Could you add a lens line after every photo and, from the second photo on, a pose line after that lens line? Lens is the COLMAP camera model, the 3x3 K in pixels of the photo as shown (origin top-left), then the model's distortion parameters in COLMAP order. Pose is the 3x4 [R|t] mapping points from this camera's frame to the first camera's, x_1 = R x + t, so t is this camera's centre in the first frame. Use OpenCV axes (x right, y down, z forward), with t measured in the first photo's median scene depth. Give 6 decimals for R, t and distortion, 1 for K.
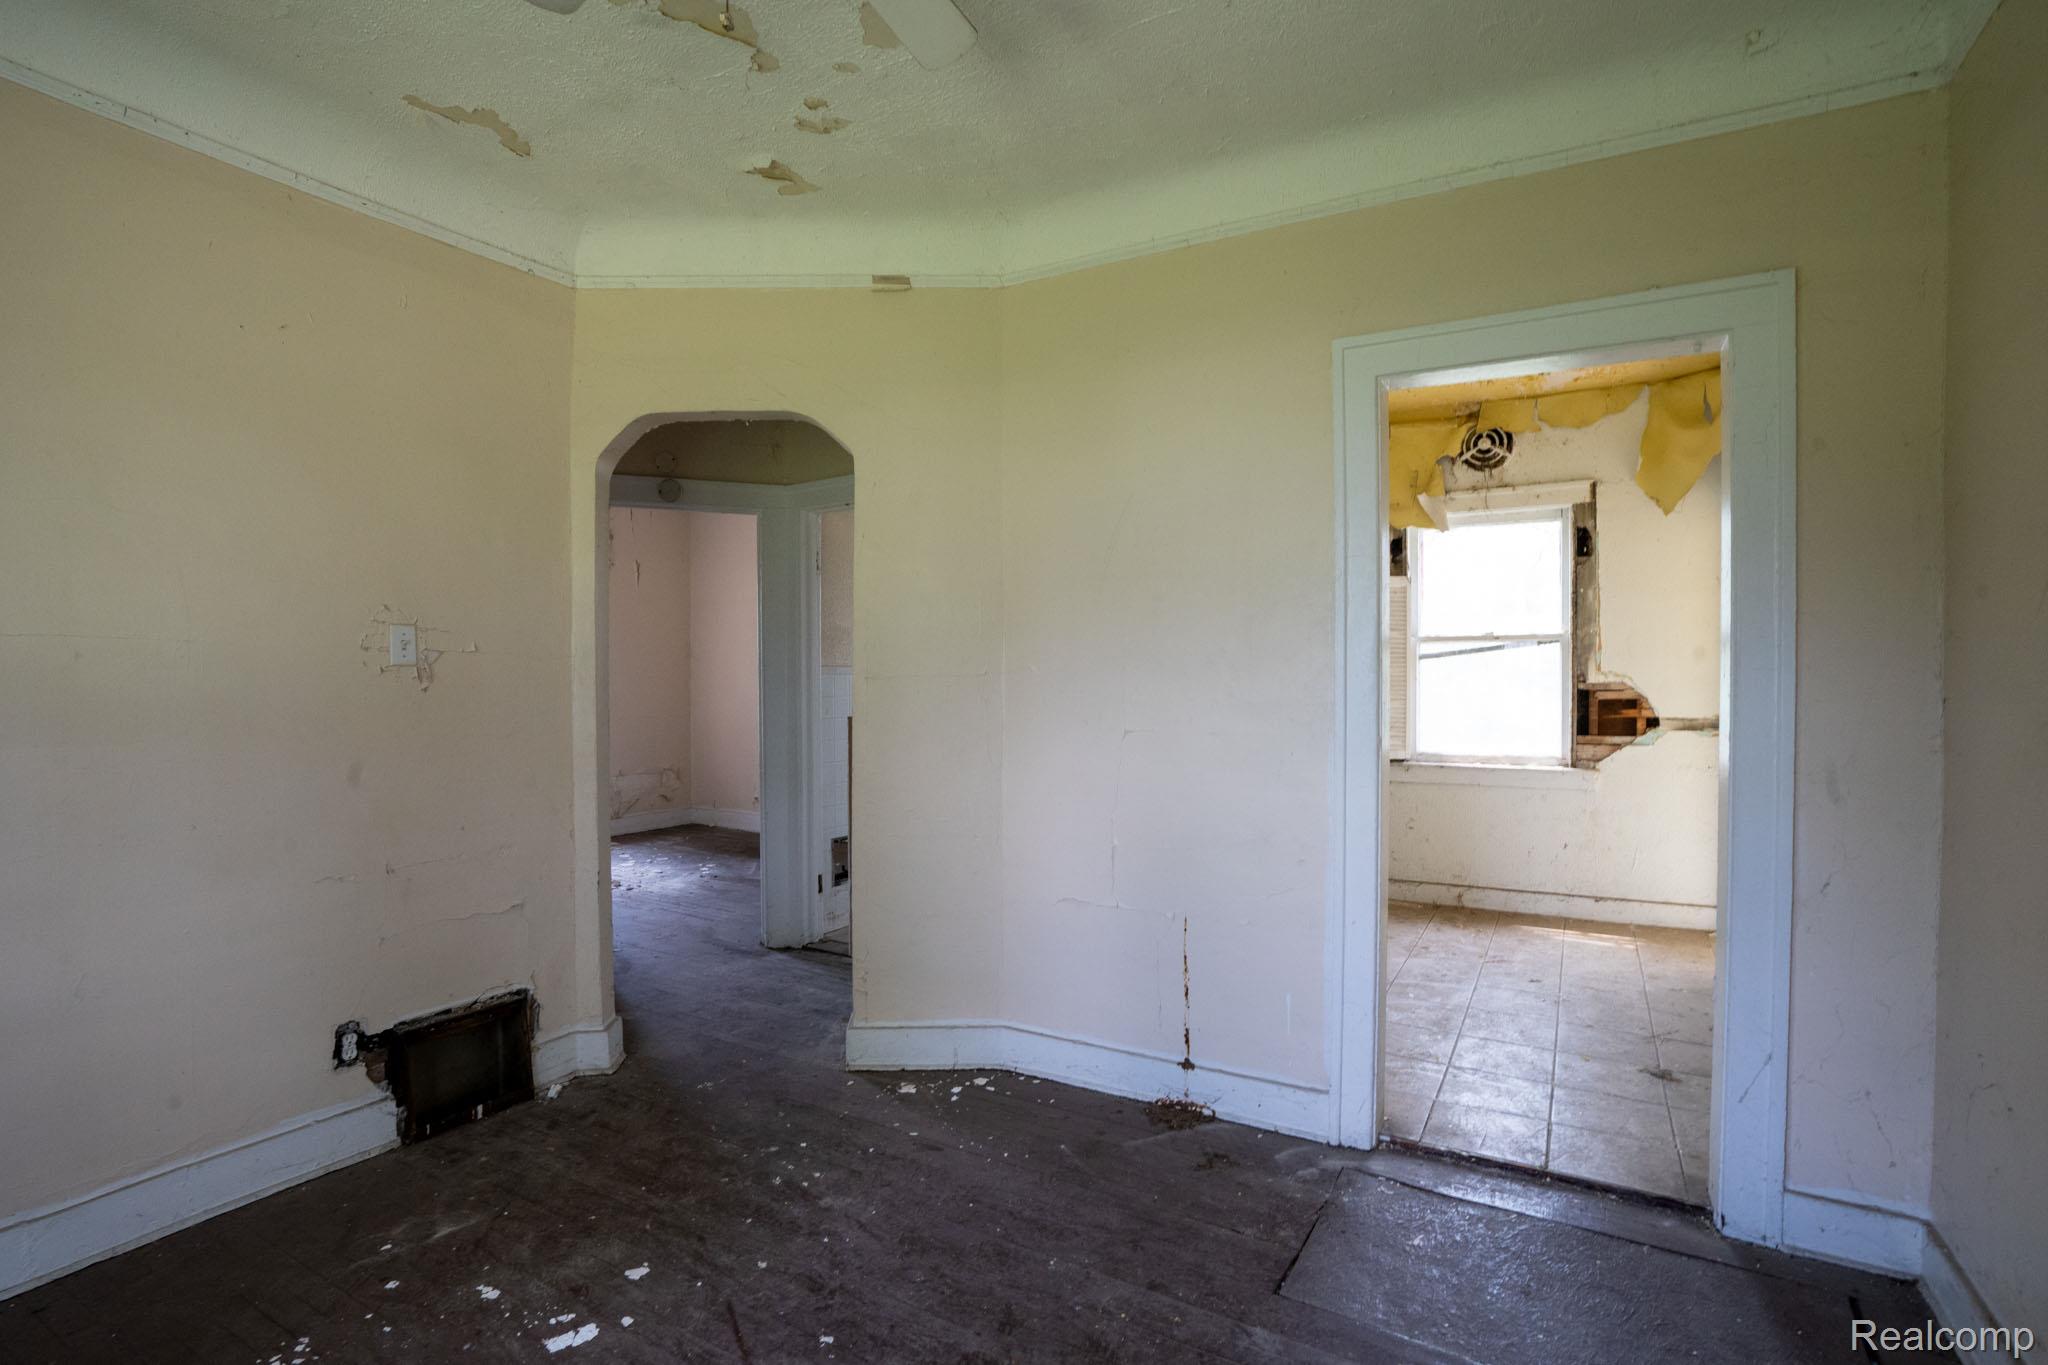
lens RADIAL K [[961.0, 0, 1021.1], [0, 961.0, 683.6], [0, 0, 1]] dist [-0.065140, 0.028388]
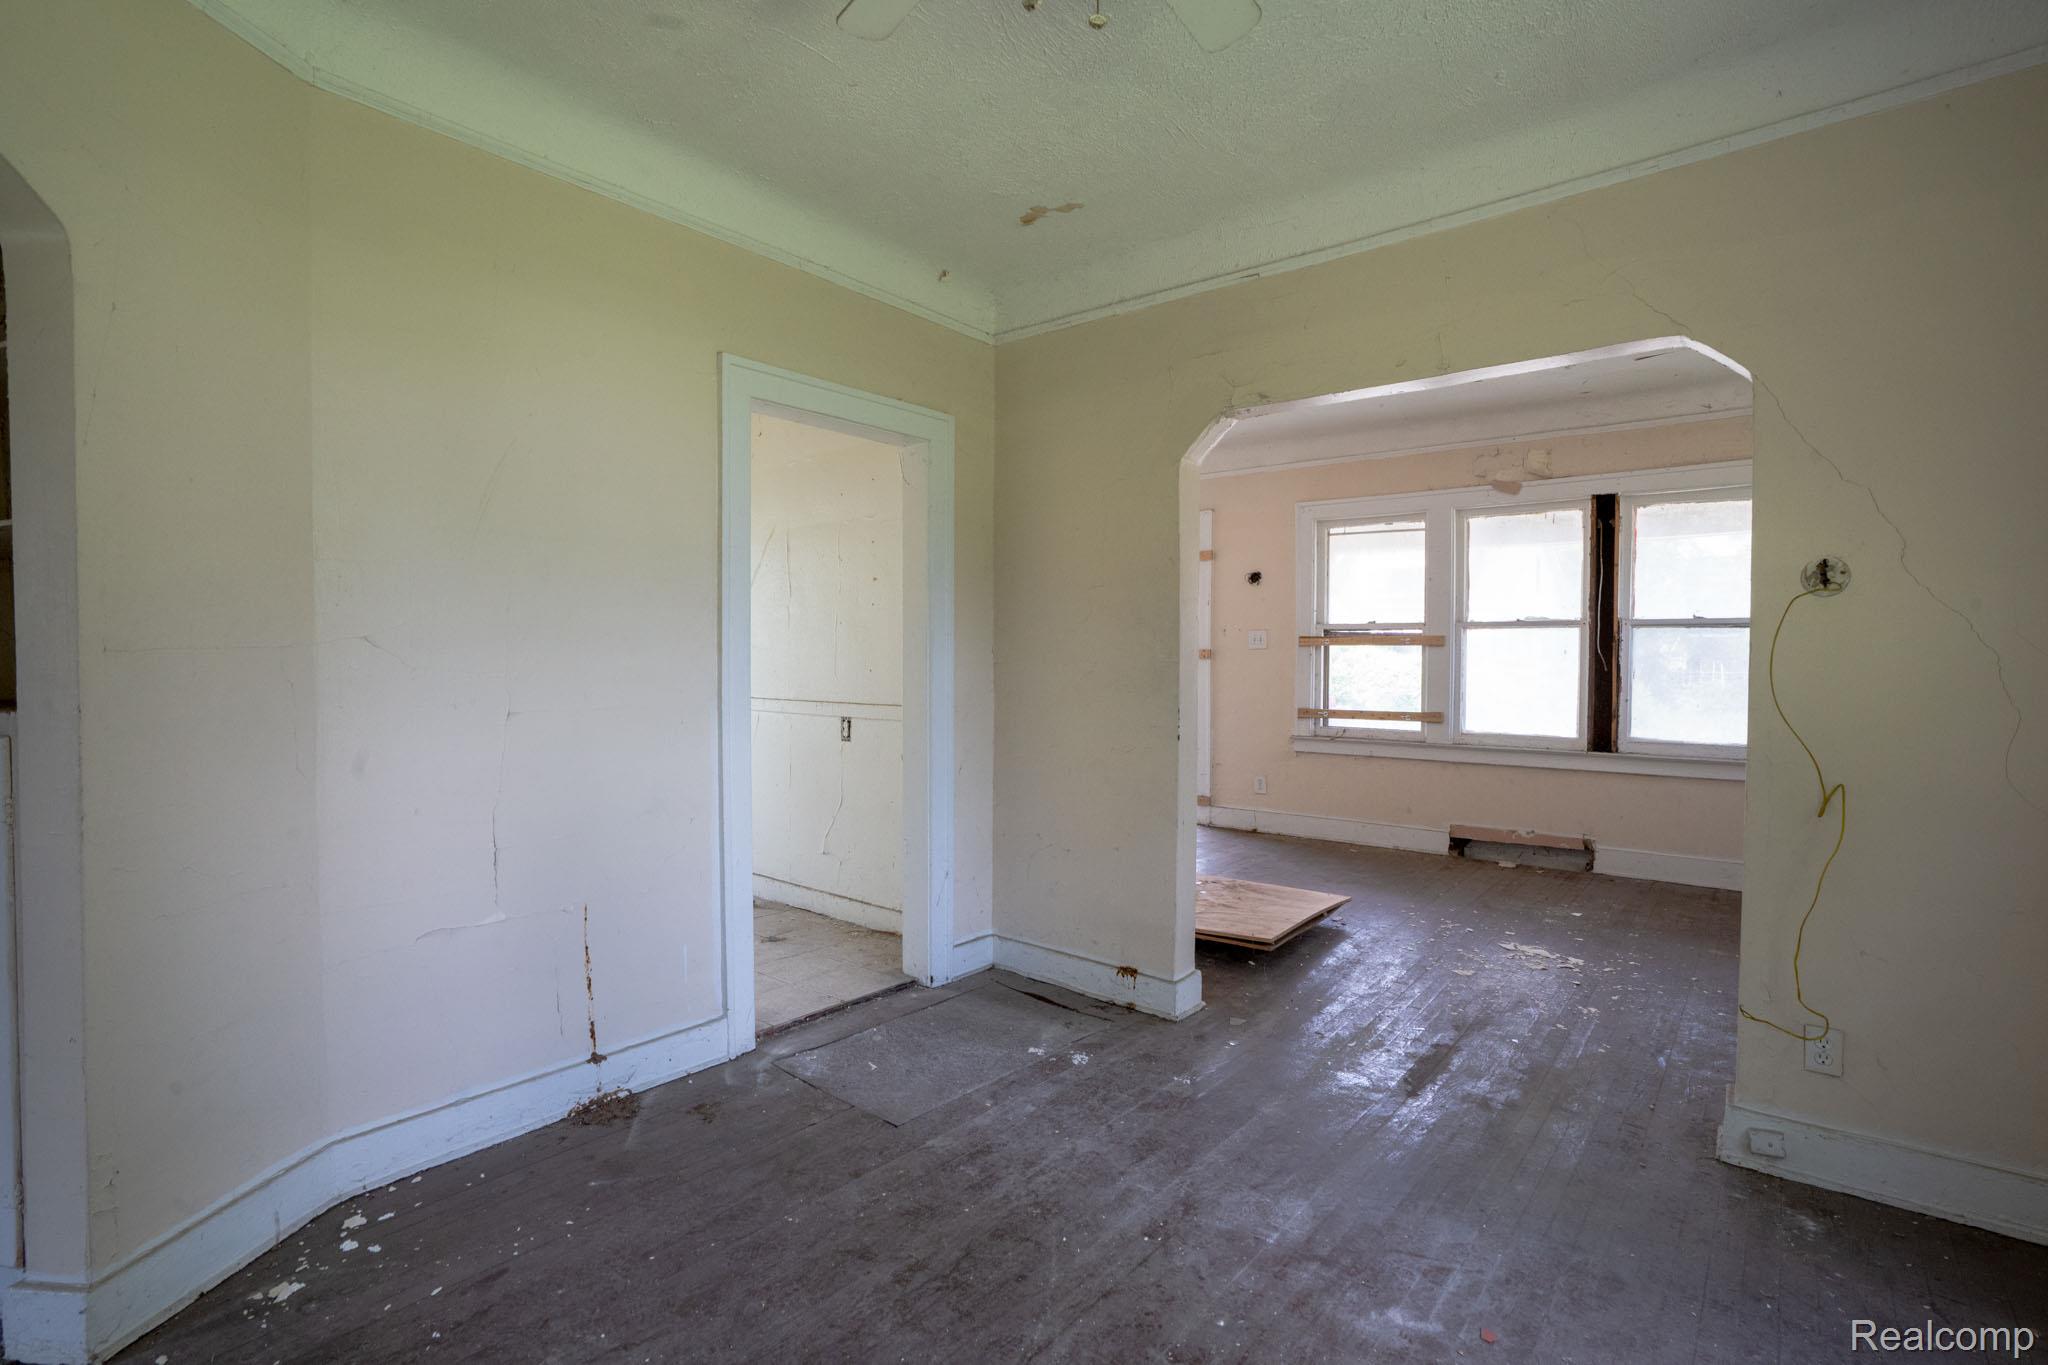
lens RADIAL K [[961.0, 0, 1021.1], [0, 961.0, 683.6], [0, 0, 1]] dist [-0.065140, 0.028388]
pose [[0.158789, -0.026070, 0.986968, -0.722295], [0.005133, 0.999660, 0.025580, 0.005106], [-0.987299, 0.001004, 0.158869, 0.459878]]
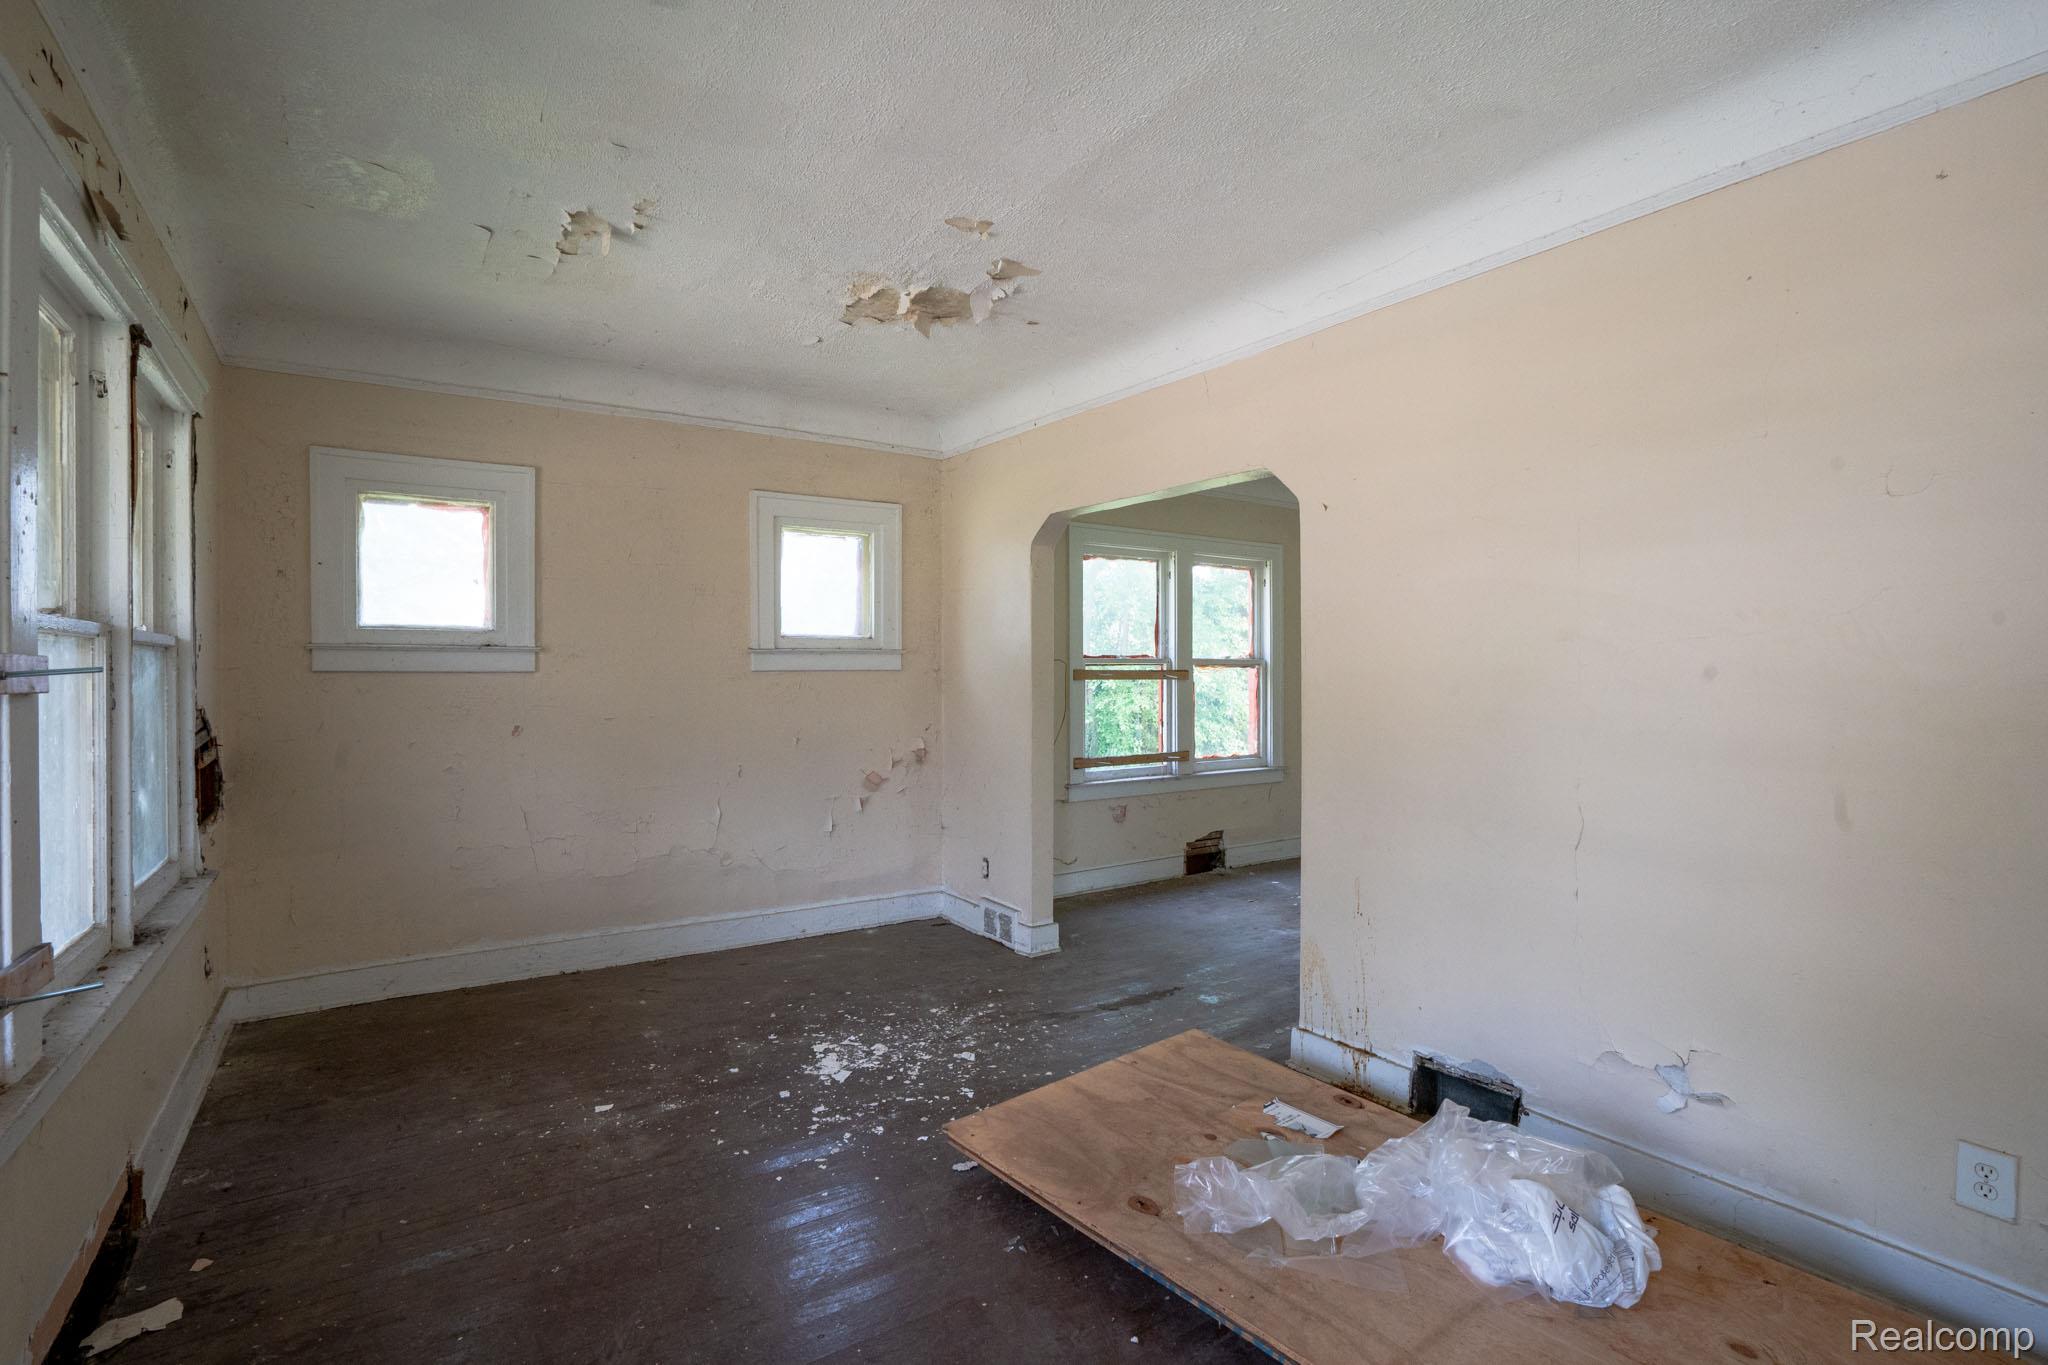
lens RADIAL K [[961.0, 0, 1021.1], [0, 961.0, 683.6], [0, 0, 1]] dist [-0.065140, 0.028388]
pose [[-0.431342, 0.010902, -0.902123, 1.901546], [0.001501, 0.999934, 0.011366, -0.031281], [0.902187, 0.003549, -0.431330, 0.640748]]
